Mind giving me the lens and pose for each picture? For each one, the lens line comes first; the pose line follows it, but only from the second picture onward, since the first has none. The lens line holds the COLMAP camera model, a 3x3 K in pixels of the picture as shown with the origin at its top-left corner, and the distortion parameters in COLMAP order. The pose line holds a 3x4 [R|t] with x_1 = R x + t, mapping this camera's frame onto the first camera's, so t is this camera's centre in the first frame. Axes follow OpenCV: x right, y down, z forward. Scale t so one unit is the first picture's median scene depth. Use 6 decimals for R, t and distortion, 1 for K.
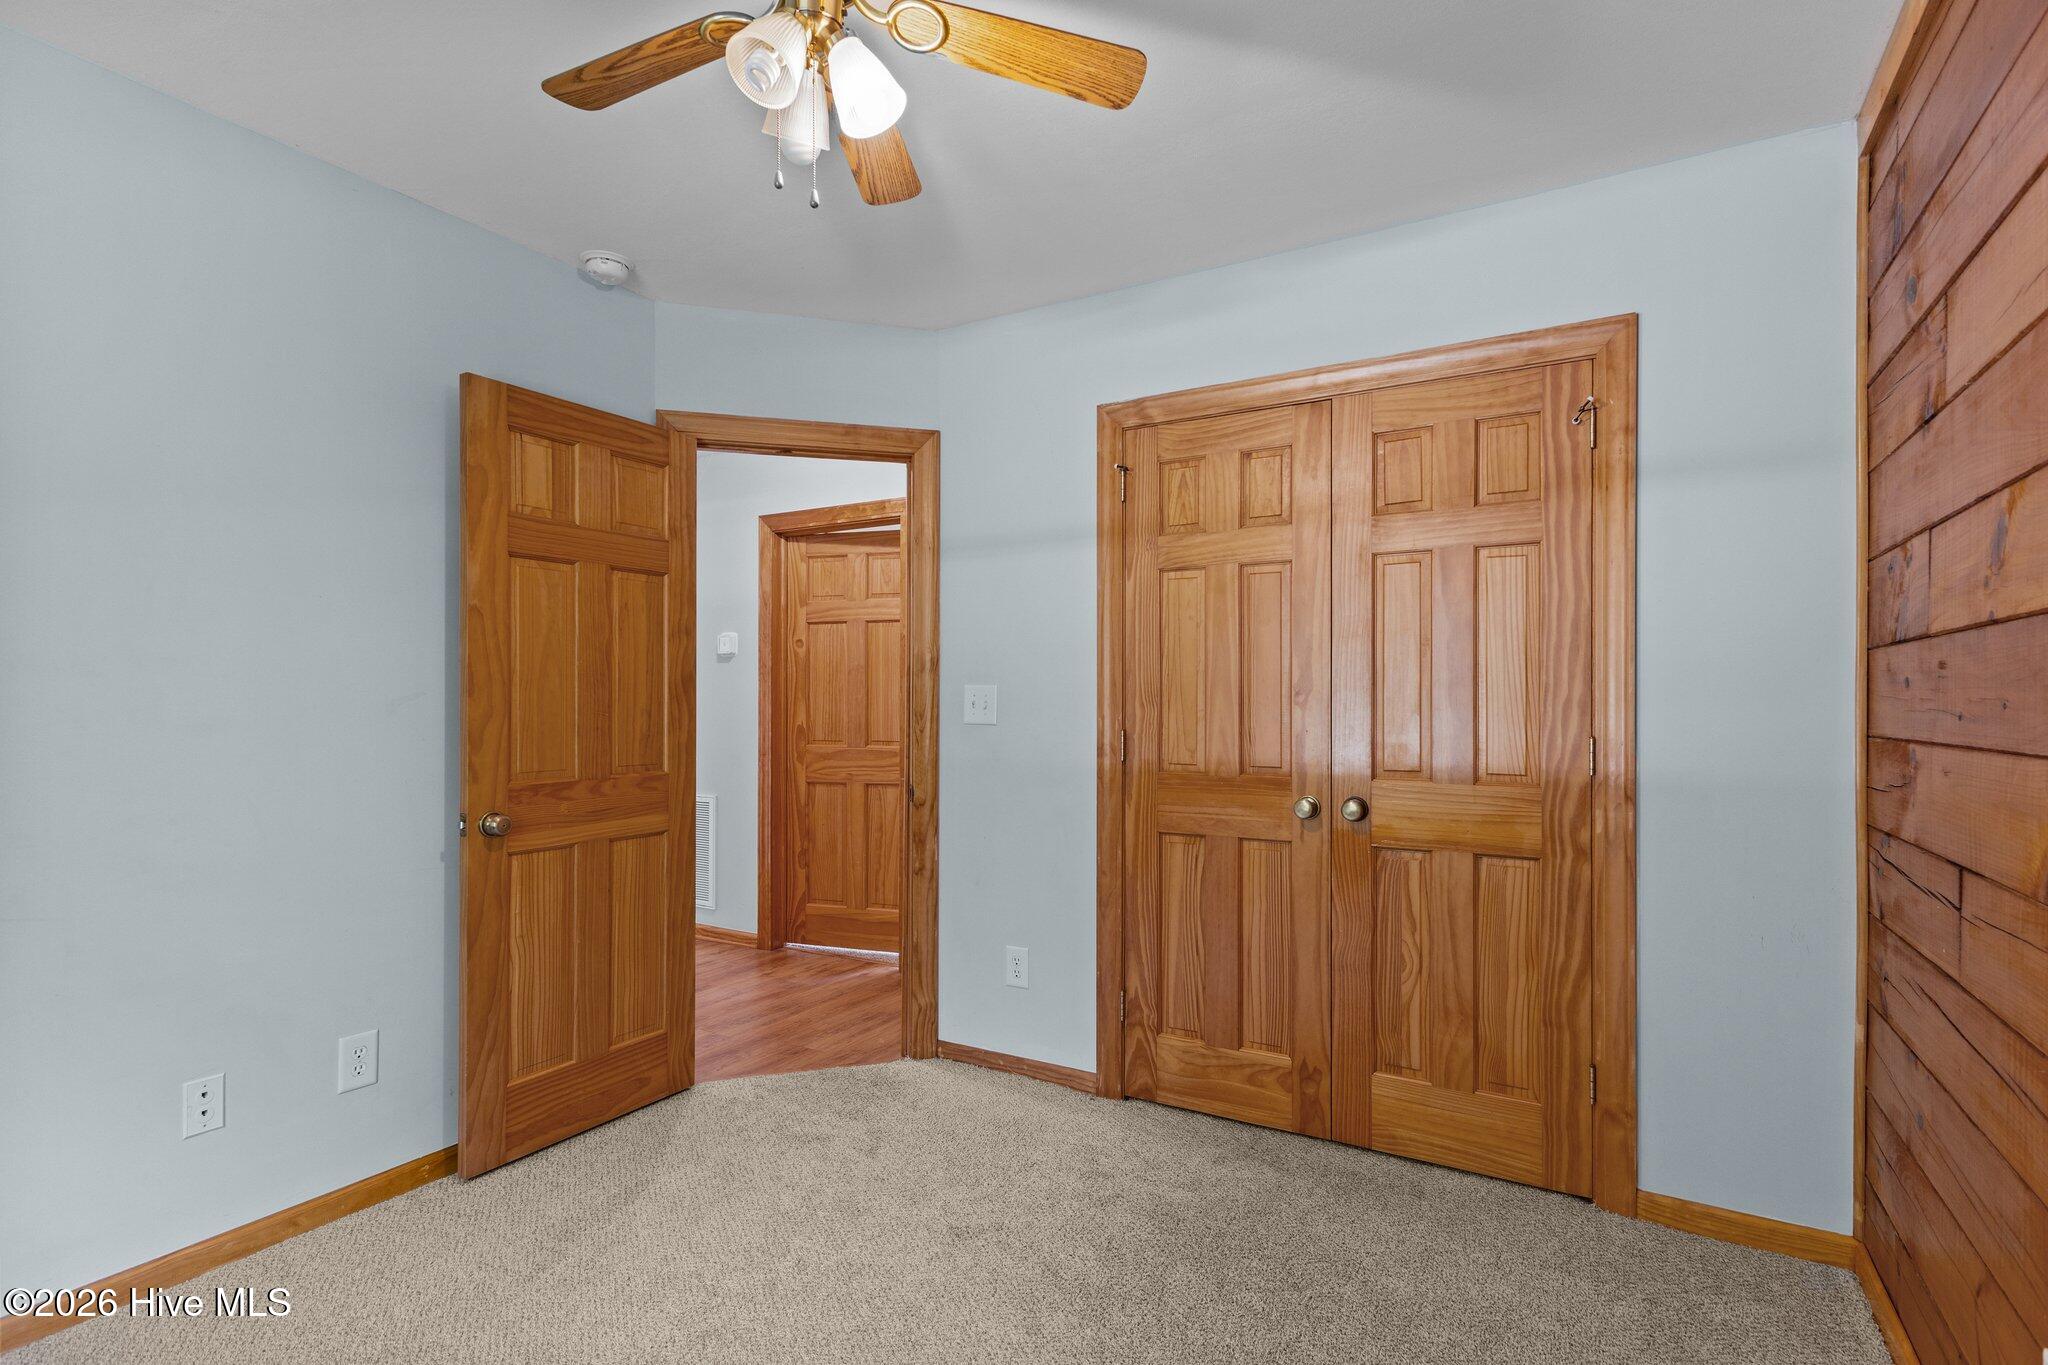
lens RADIAL K [[988.4, 0, 1028.9], [0, 988.4, 697.8], [0, 0, 1]] dist [0.000948, 0.000012]
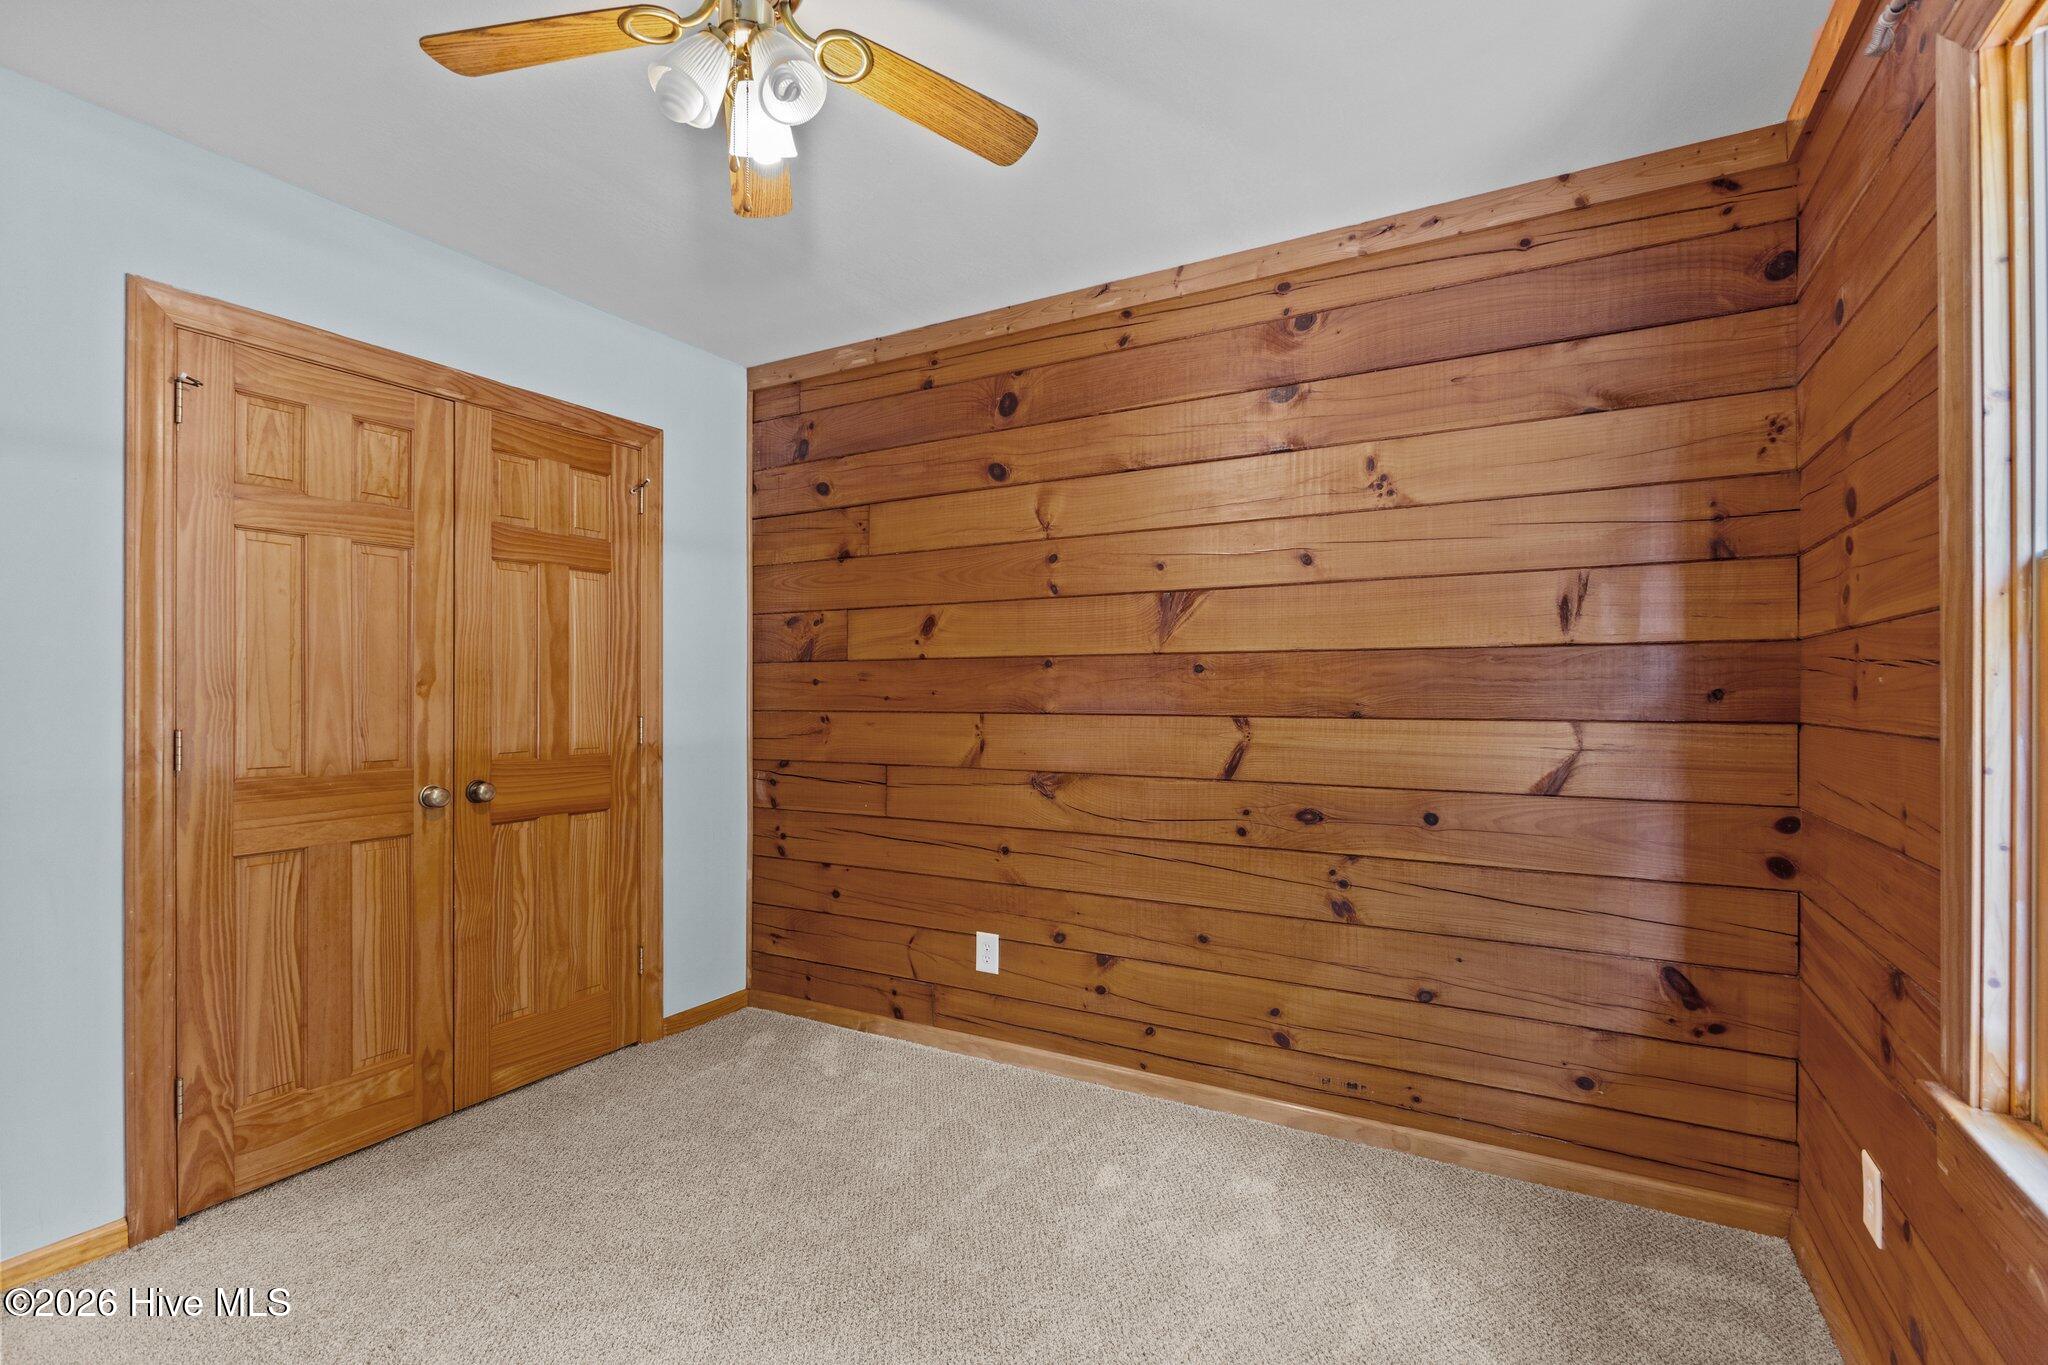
lens RADIAL K [[912.2, 0, 1023.8], [0, 912.2, 690.5], [0, 0, 1]] dist [-0.014794, -0.001203]
pose [[-0.025487, 0.001367, 0.999674, -0.656552], [-0.004646, 0.999988, -0.001486, 0.001341], [-0.999664, -0.004683, -0.025481, 0.420683]]
